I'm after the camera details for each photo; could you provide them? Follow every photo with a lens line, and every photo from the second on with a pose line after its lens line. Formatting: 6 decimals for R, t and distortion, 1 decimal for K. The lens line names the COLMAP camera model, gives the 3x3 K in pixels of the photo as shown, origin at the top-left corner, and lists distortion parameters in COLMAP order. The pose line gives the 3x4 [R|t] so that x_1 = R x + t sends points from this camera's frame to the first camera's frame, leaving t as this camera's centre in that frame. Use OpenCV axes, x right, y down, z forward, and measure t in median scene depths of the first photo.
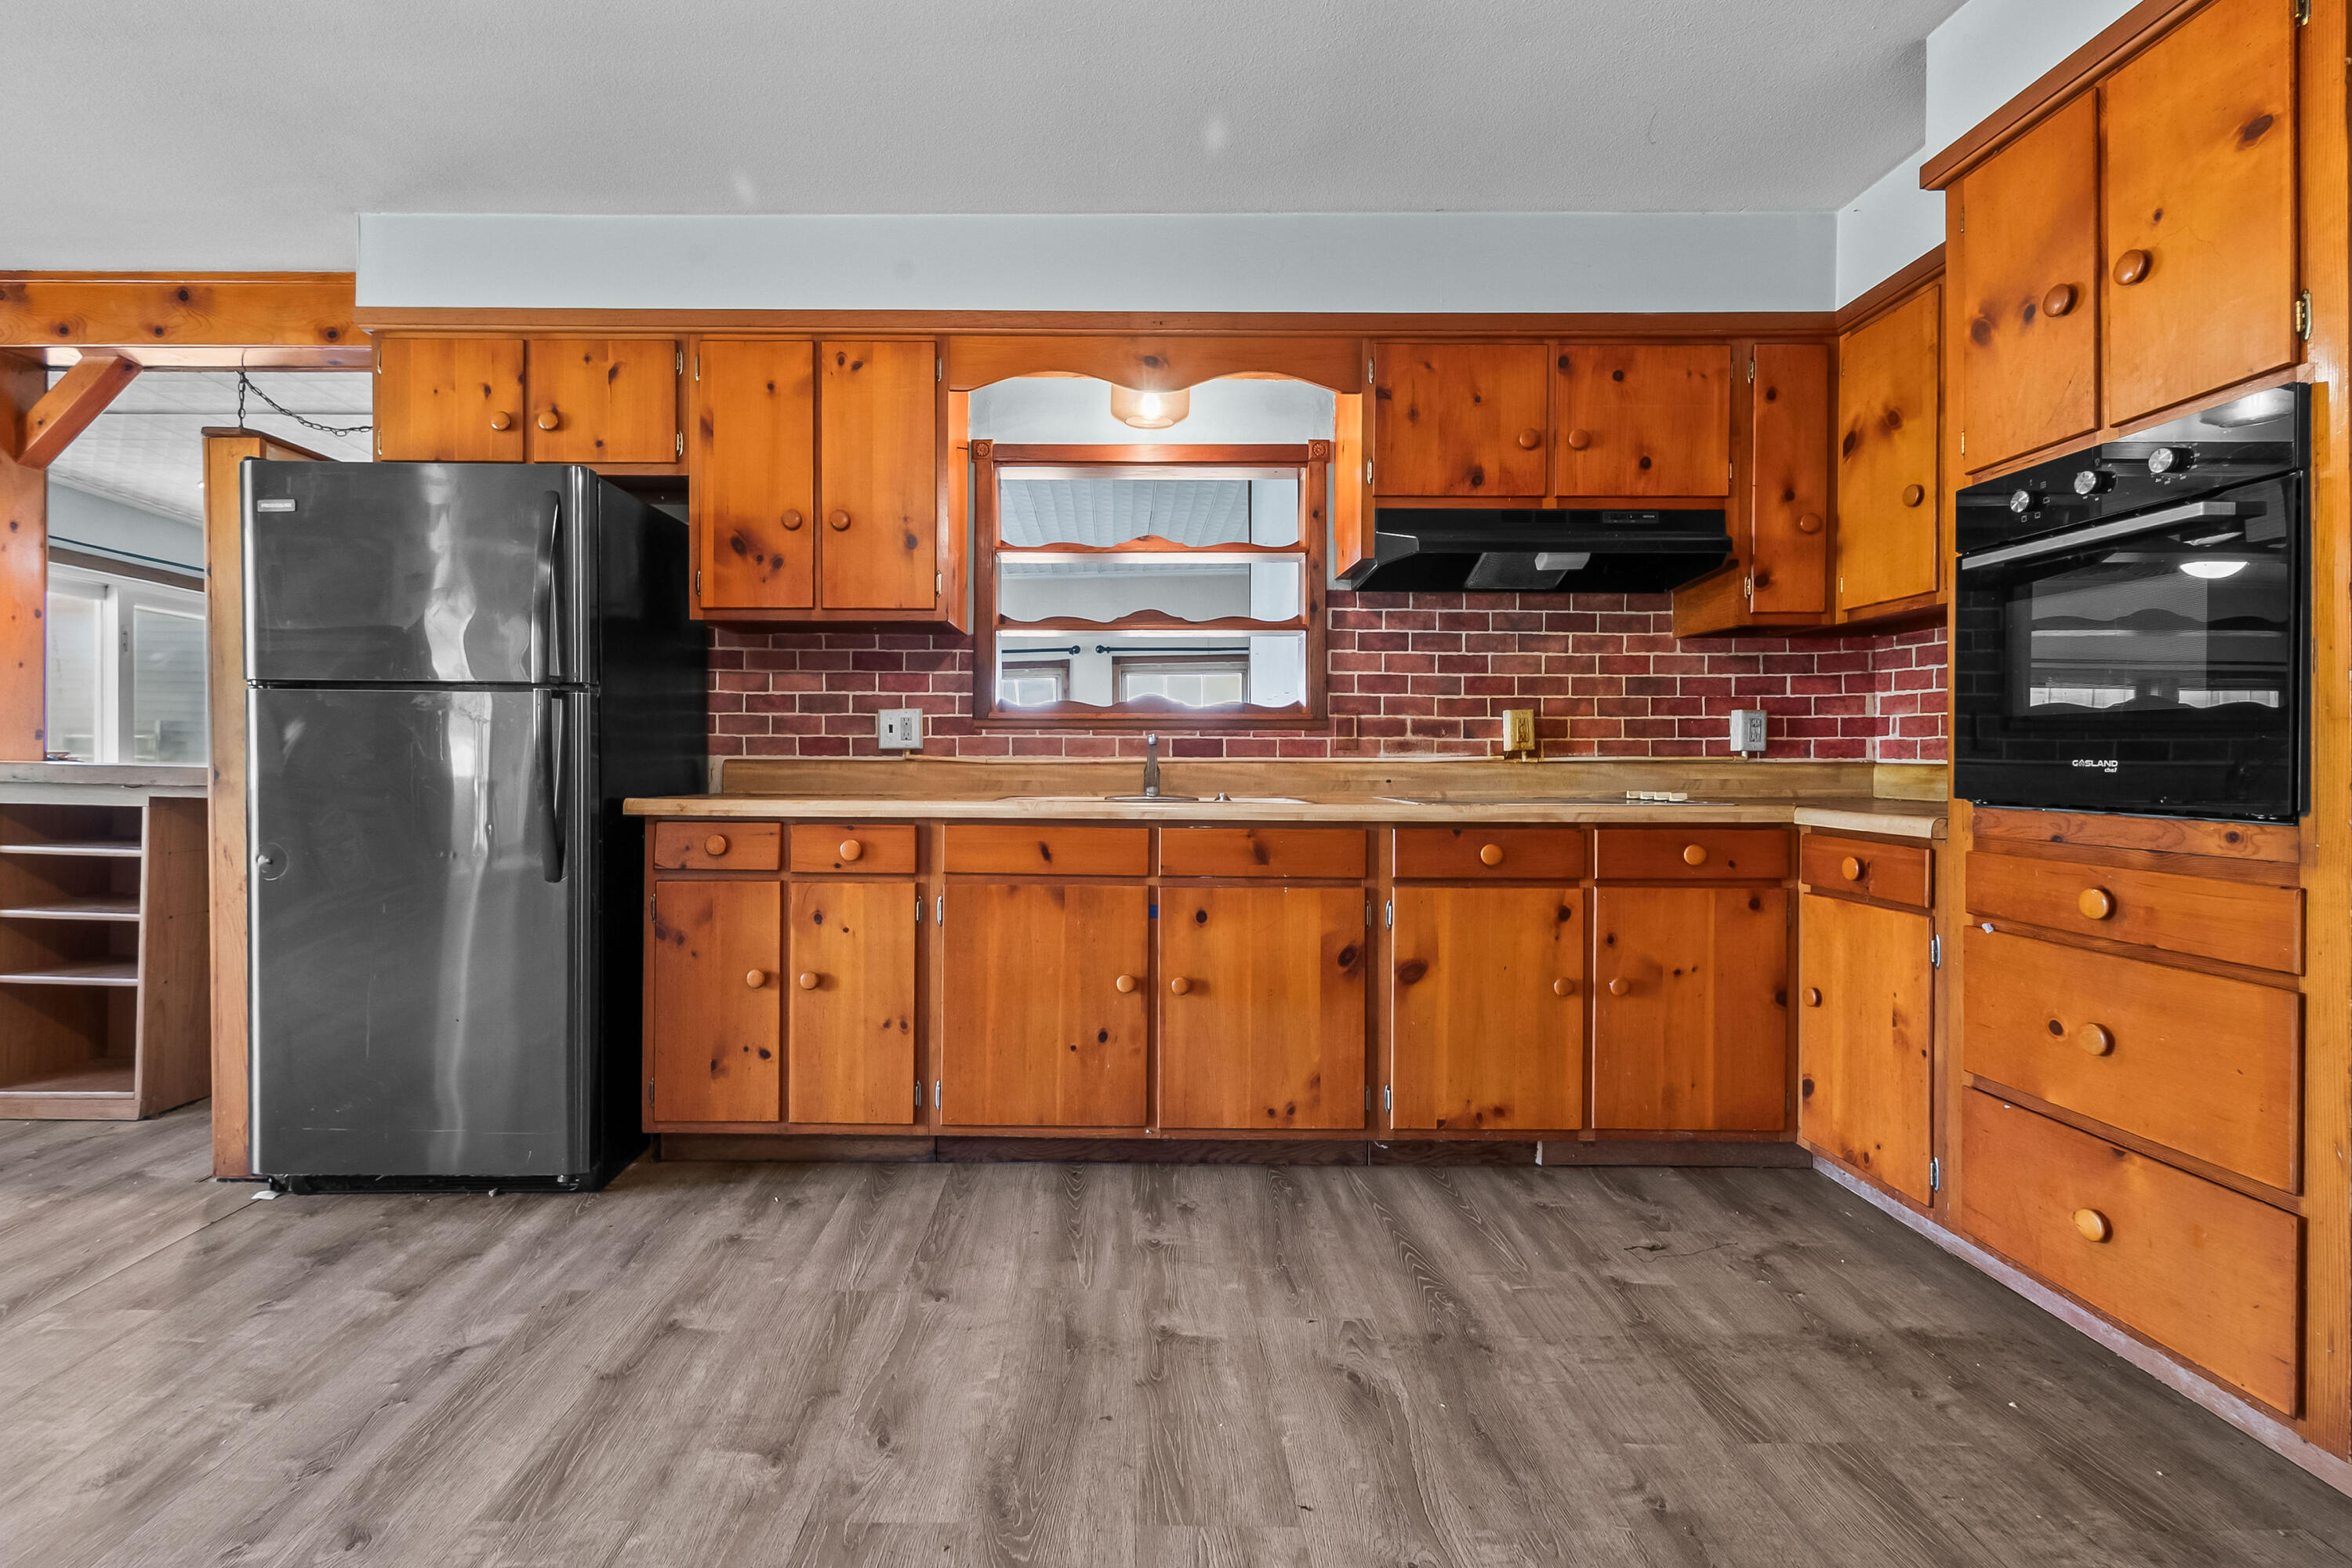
lens RADIAL K [[1073.6, 0, 1108.9], [0, 1073.6, 764.9], [0, 0, 1]] dist [0.001675, -0.002715]
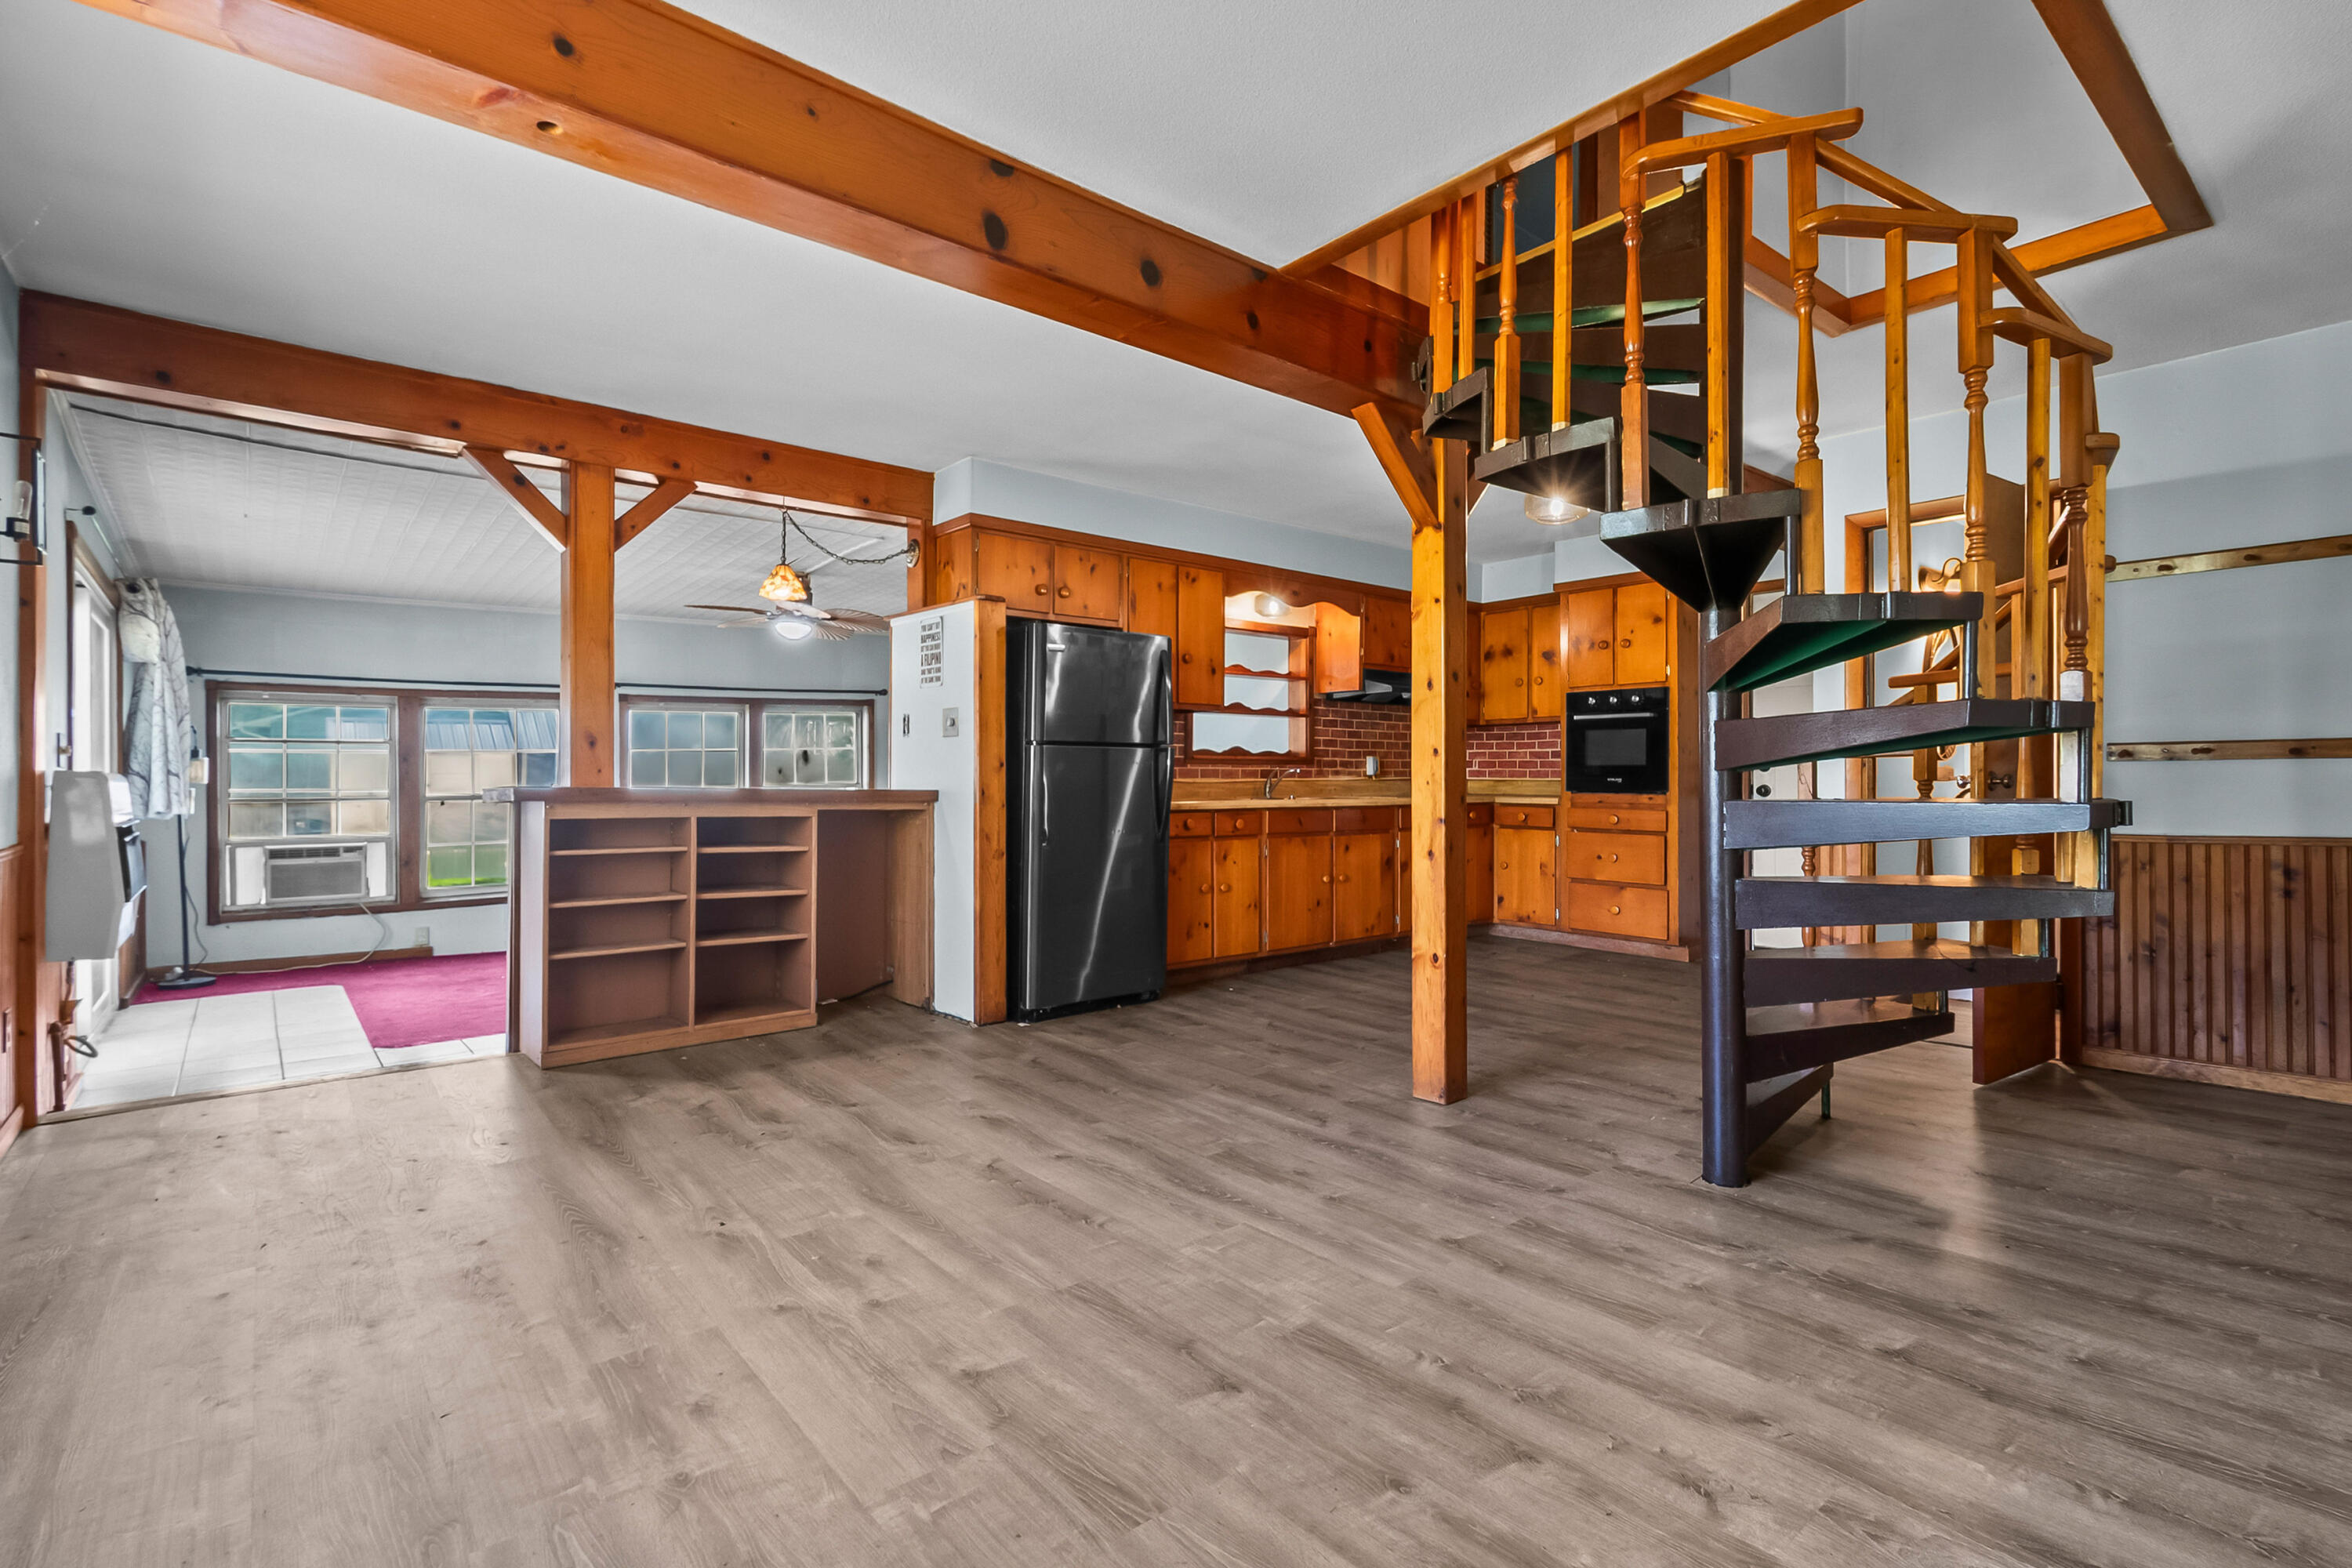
lens RADIAL K [[1073.6, 0, 1133.3], [0, 1073.6, 777.1], [0, 0, 1]] dist [0.001675, -0.002715]
pose [[0.772092, -0.005229, 0.635489, -1.720824], [0.007088, 0.999975, -0.000384, -0.013154], [-0.635471, 0.004801, 0.772110, -0.486337]]
